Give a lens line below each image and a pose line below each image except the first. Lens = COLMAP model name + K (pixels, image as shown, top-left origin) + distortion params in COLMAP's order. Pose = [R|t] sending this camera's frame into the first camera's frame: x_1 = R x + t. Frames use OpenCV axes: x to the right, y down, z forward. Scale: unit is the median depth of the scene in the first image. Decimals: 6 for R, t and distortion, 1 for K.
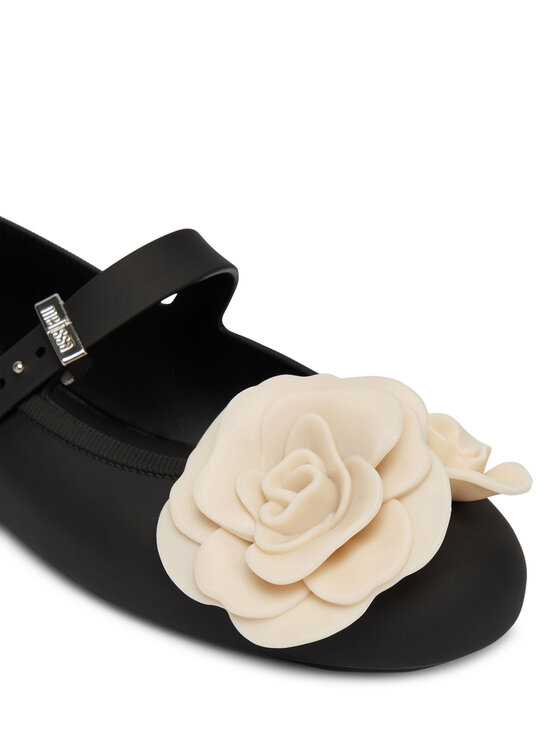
lens RADIAL K [[1047.3, 0, 279.3], [0, 1047.3, 373.3], [0, 0, 1]] dist [-0.051111, 0.000000]
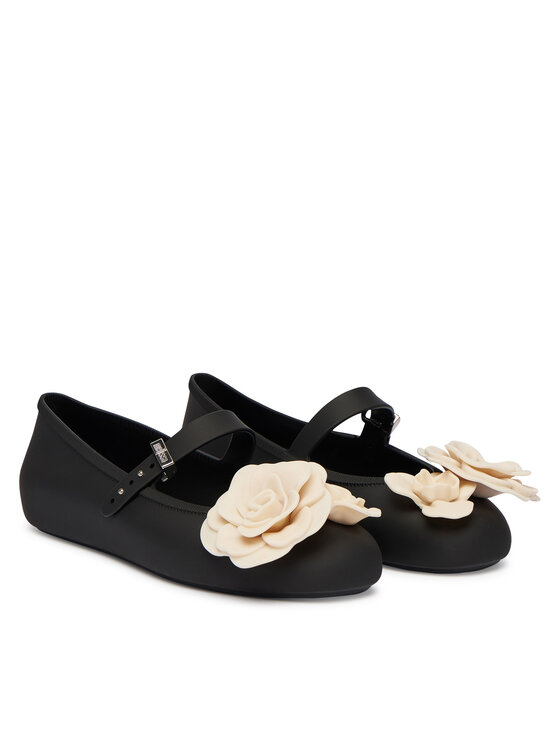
lens RADIAL K [[2194.2, 0, 280.1], [0, 2194.2, 372.9], [0, 0, 1]] dist [0.070935, 0.000000]
pose [[0.984487, -0.020848, -0.174212, 0.834777], [-0.039763, 0.940570, -0.337263, 1.364197], [0.170890, 0.338959, 0.925151, -3.238731]]
